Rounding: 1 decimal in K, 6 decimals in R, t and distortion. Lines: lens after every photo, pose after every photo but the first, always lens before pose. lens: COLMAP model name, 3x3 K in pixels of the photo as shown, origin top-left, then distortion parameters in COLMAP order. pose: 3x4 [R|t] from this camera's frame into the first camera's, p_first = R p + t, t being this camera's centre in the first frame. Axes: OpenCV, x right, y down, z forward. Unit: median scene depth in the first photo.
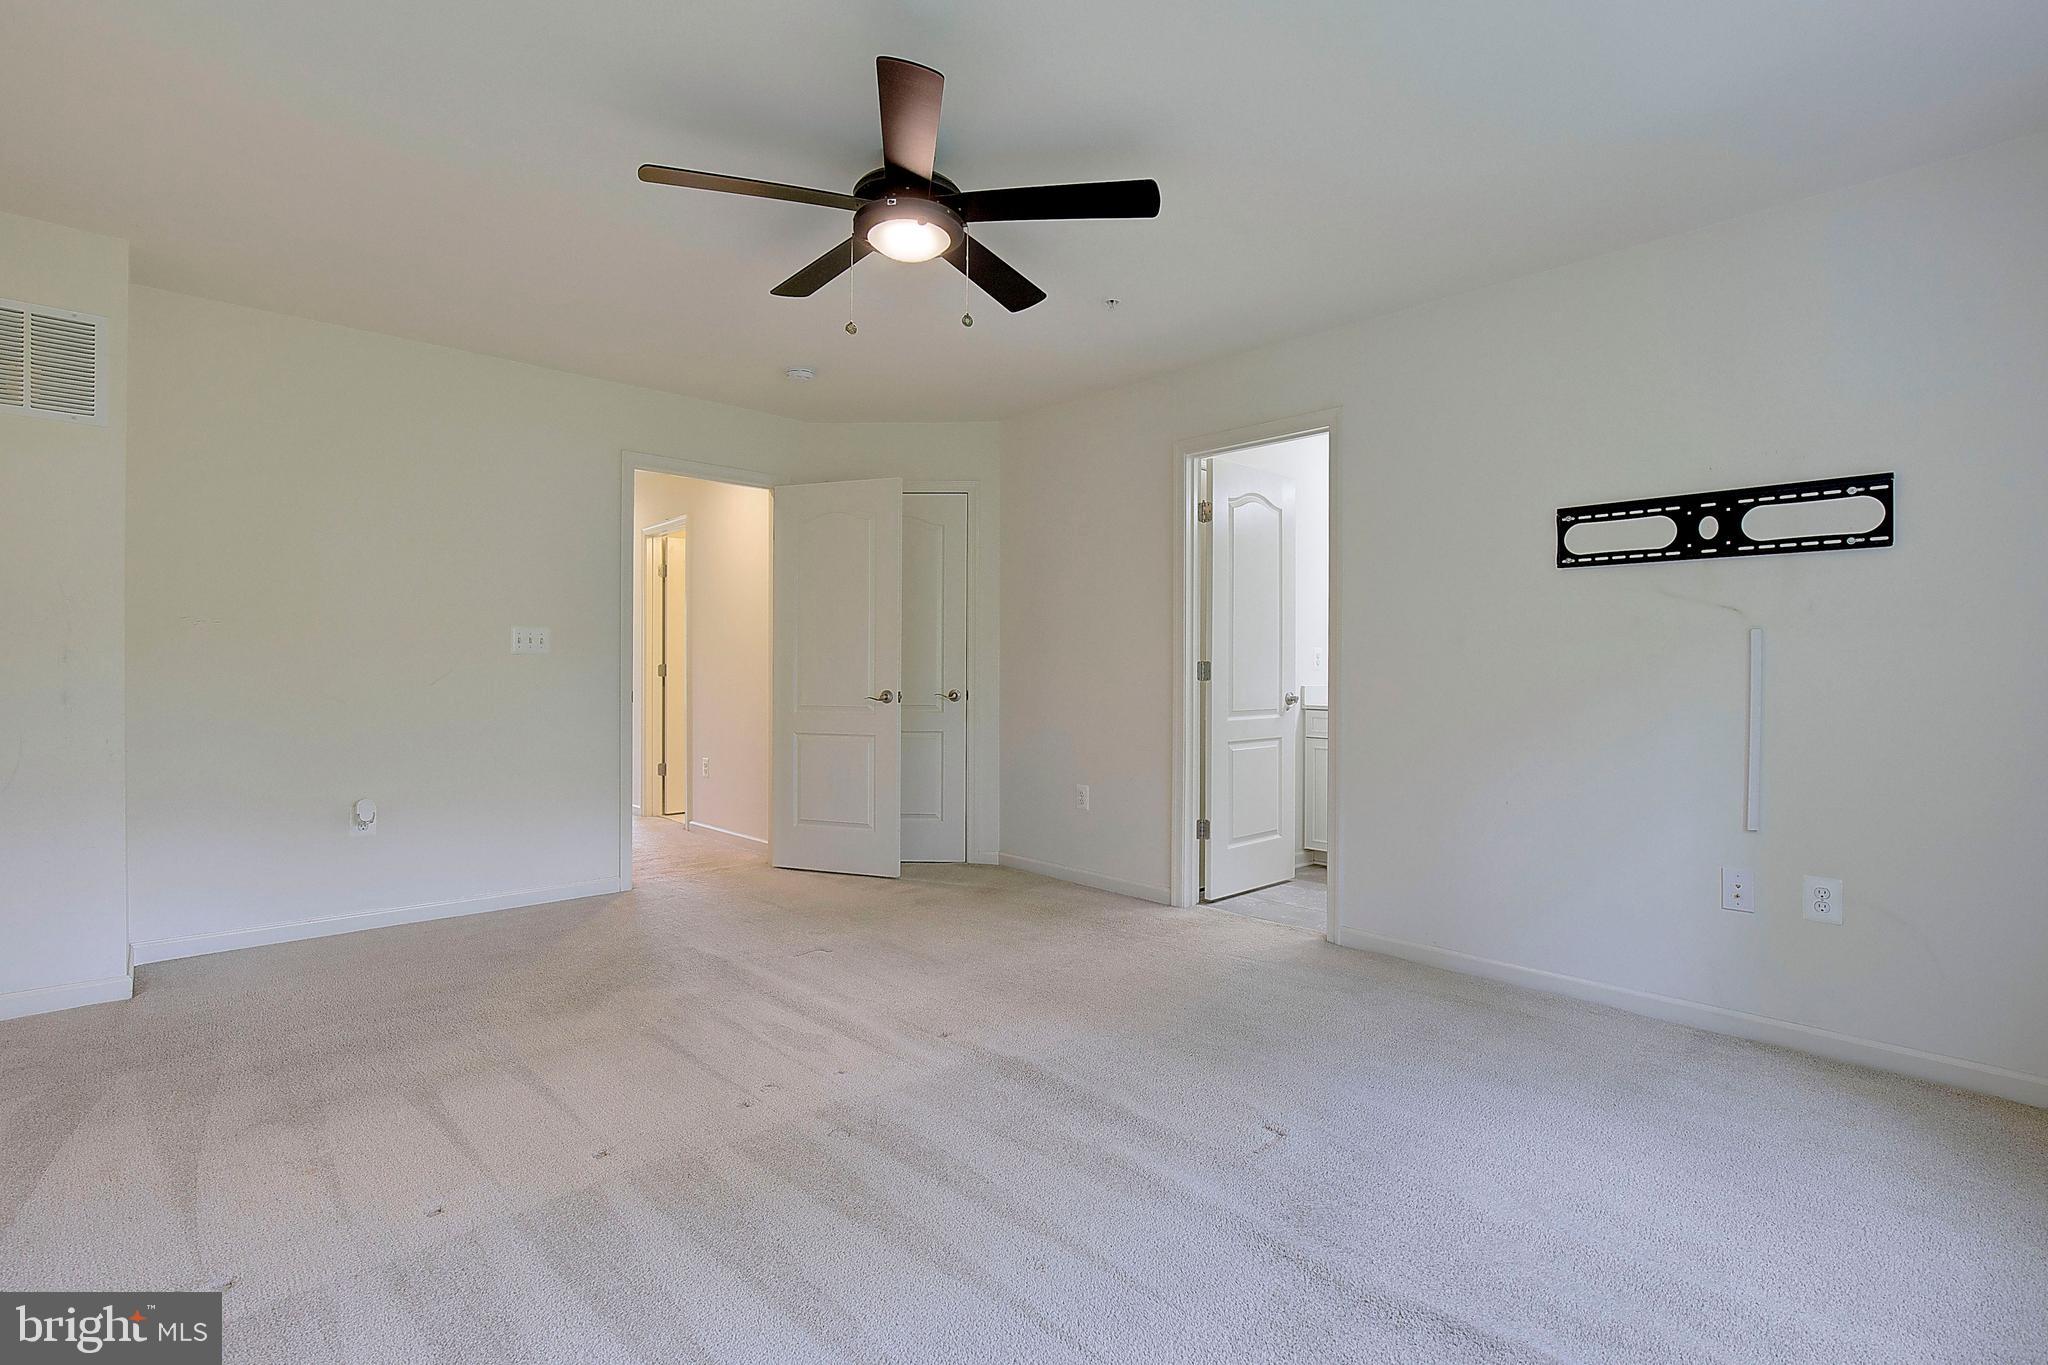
lens RADIAL K [[948.3, 0, 1042.4], [0, 948.3, 689.1], [0, 0, 1]] dist [-0.029117, 0.001175]
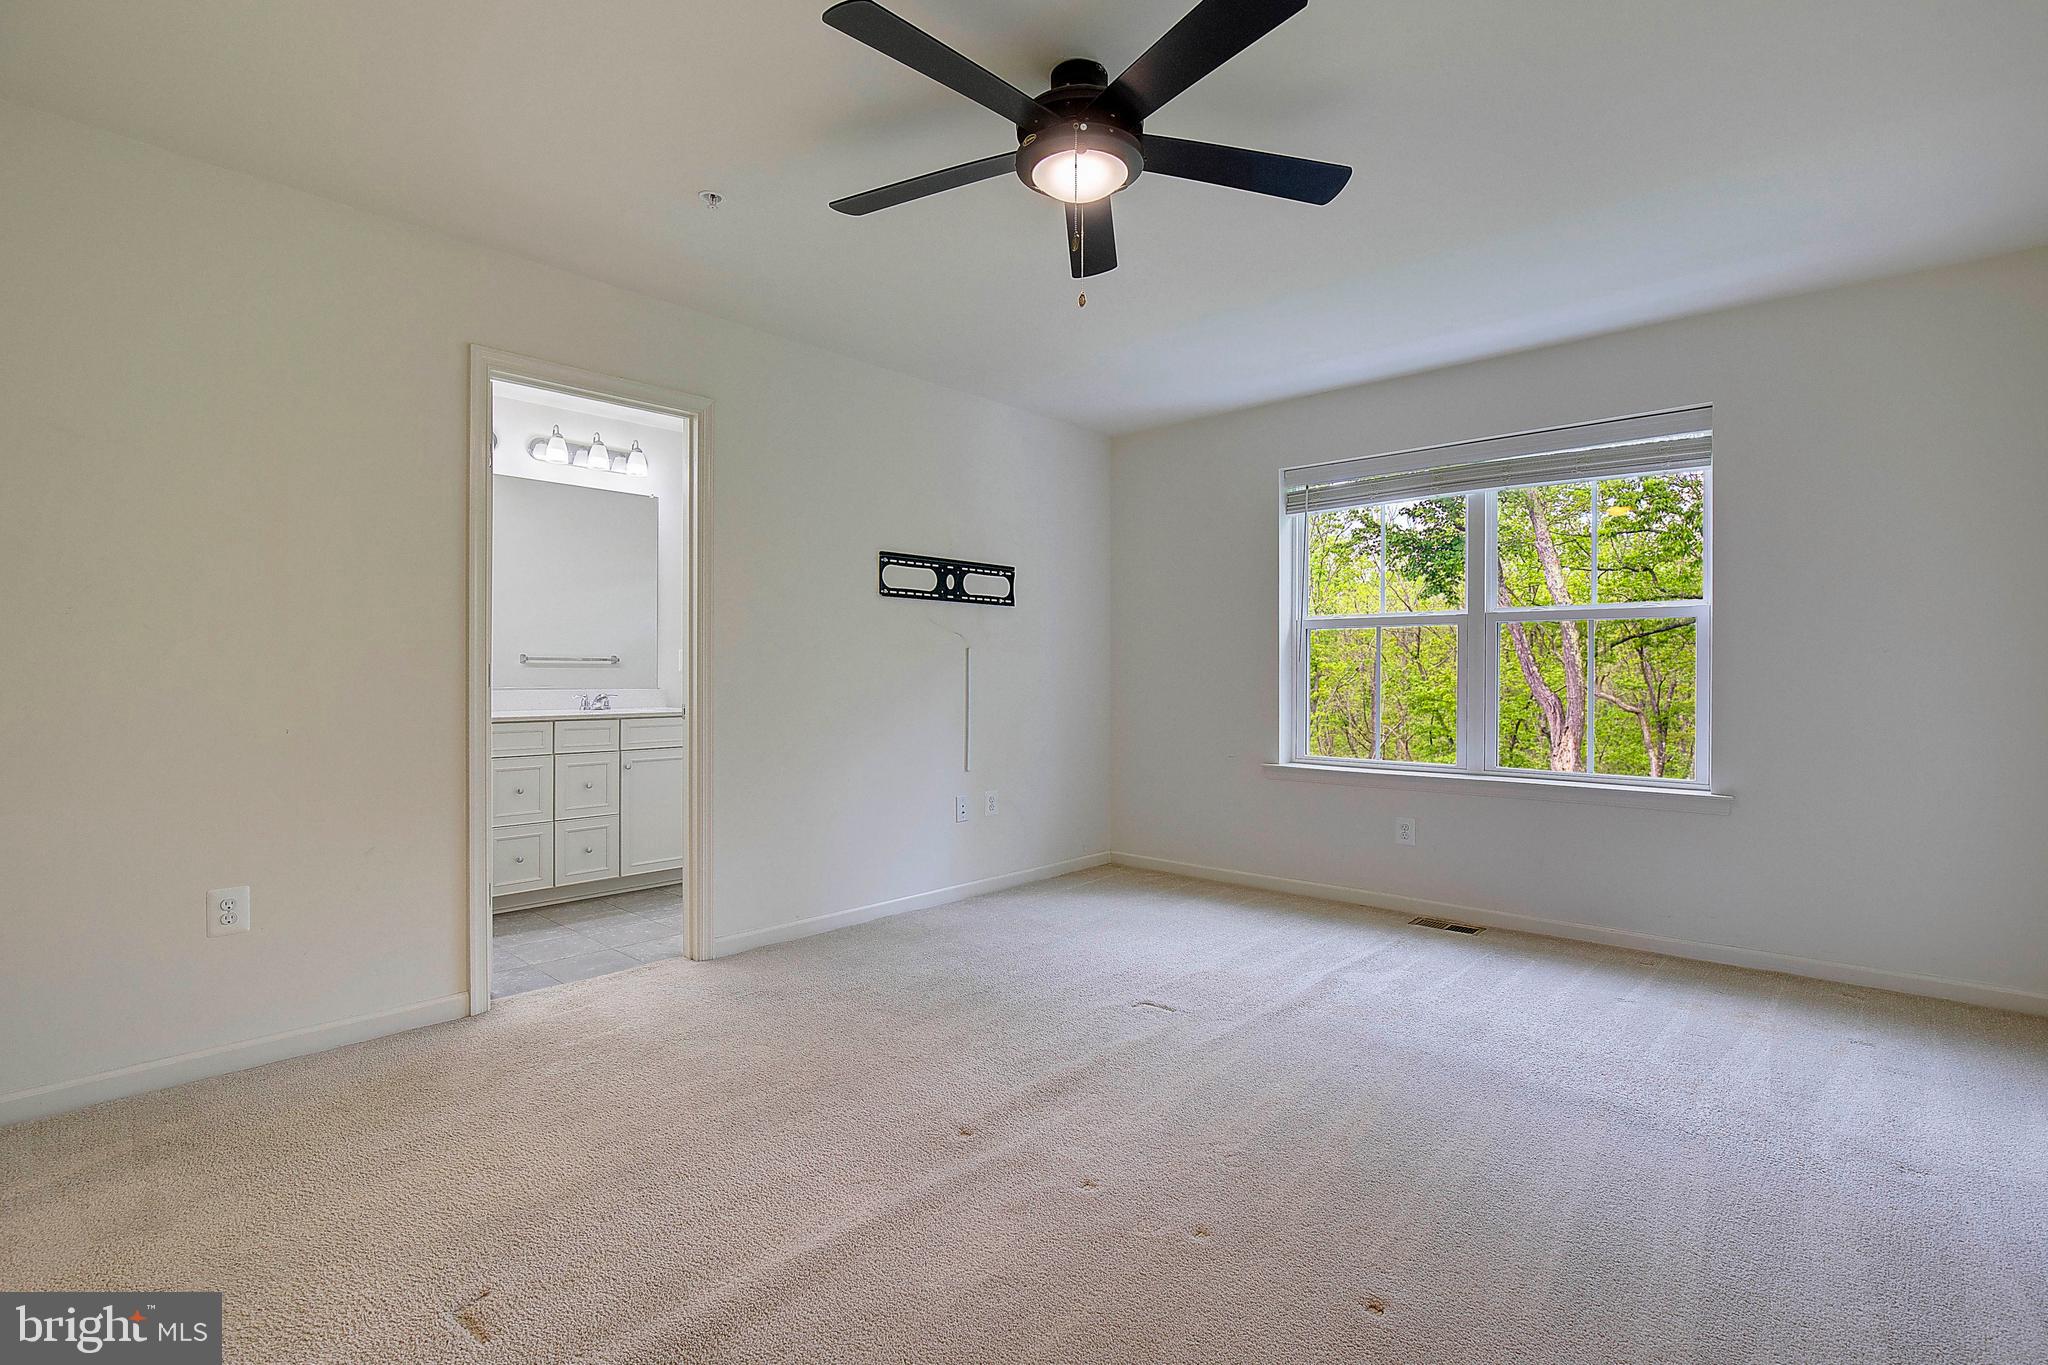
lens RADIAL K [[948.3, 0, 1042.4], [0, 948.3, 689.1], [0, 0, 1]] dist [-0.029117, 0.001175]
pose [[-0.084999, -0.012815, 0.996299, -0.882155], [0.025637, 0.999558, 0.015044, -0.013115], [-0.996051, 0.026820, -0.084633, 0.982407]]
